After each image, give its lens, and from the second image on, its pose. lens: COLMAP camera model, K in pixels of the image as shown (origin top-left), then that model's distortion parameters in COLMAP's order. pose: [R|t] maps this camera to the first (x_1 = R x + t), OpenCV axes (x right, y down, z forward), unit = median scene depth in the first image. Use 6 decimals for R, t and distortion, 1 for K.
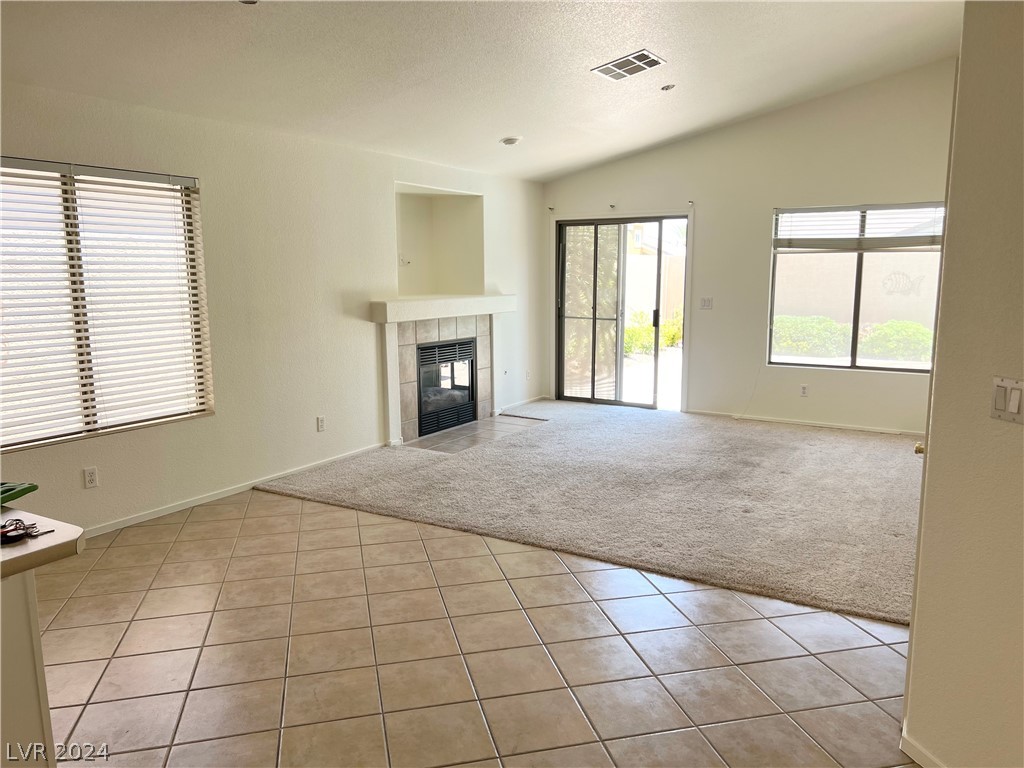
lens RADIAL K [[772.8, 0, 517.2], [0, 772.8, 391.5], [0, 0, 1]] dist [0.075227, -0.085963]
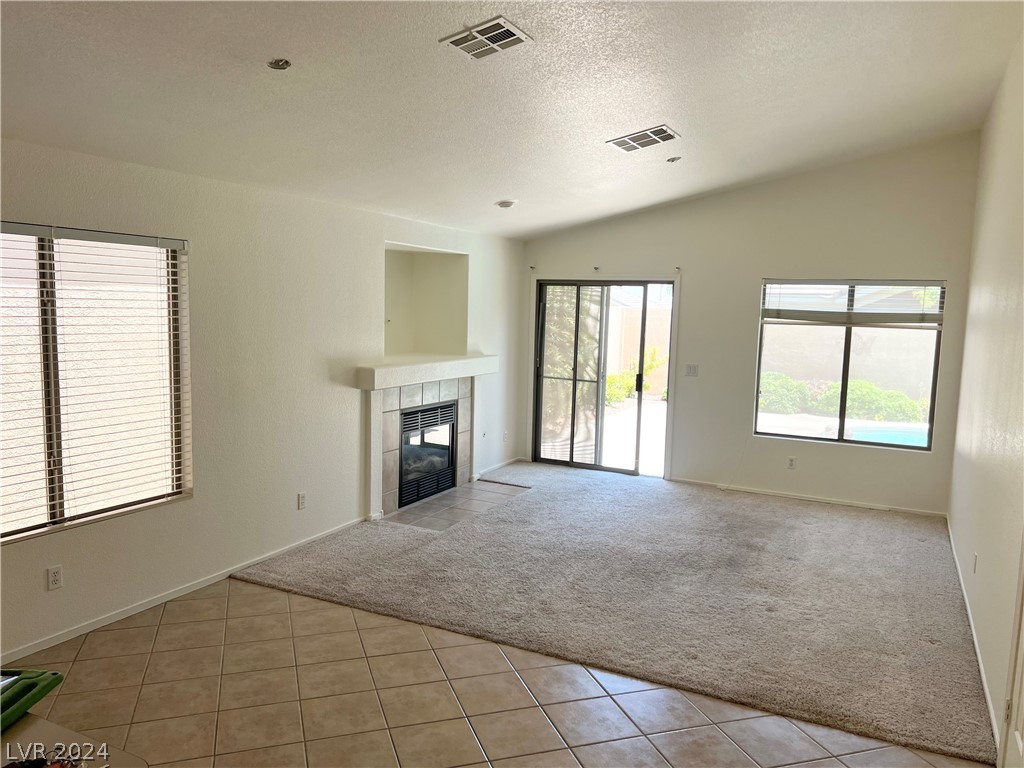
lens RADIAL K [[772.8, 0, 510.9], [0, 772.8, 391.8], [0, 0, 1]] dist [0.075227, -0.085963]
pose [[0.996543, 0.021330, 0.080293, -0.072830], [-0.017927, 0.998920, -0.042871, -0.046336], [-0.081121, 0.041283, 0.995849, 0.048804]]
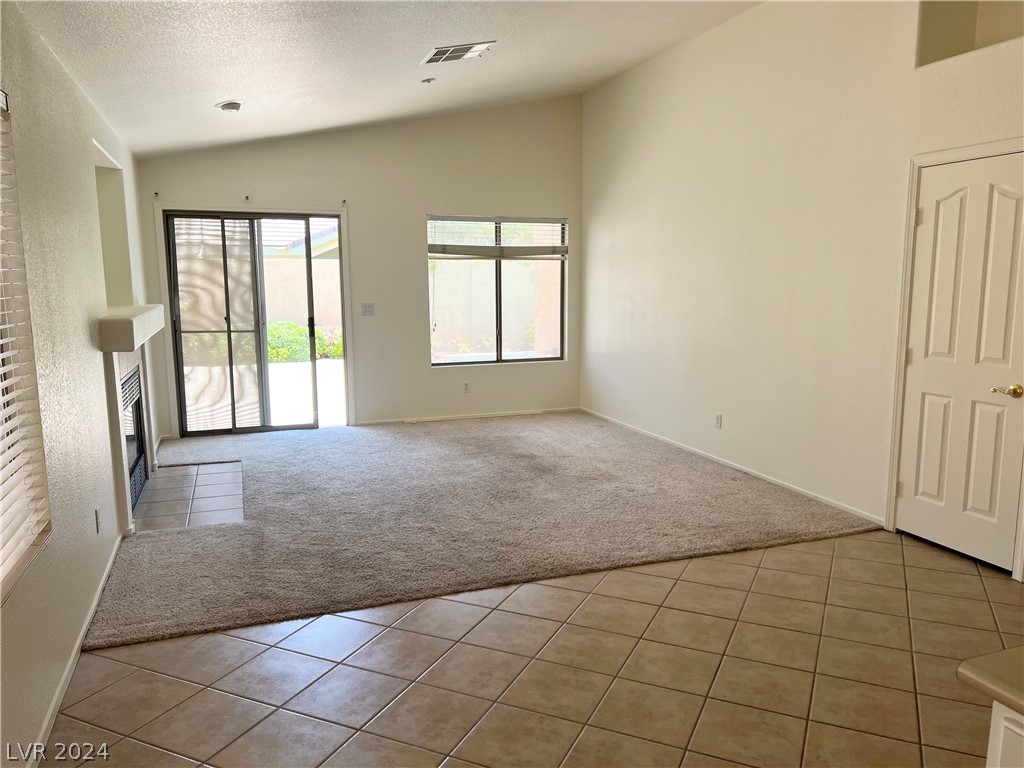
lens RADIAL K [[772.8, 0, 521.2], [0, 772.8, 390.7], [0, 0, 1]] dist [0.075227, -0.085963]
pose [[0.618937, -0.115770, 0.776862, -0.453949], [0.124529, 0.991031, 0.048471, -0.042298], [-0.775506, 0.066741, 0.627803, 0.303050]]
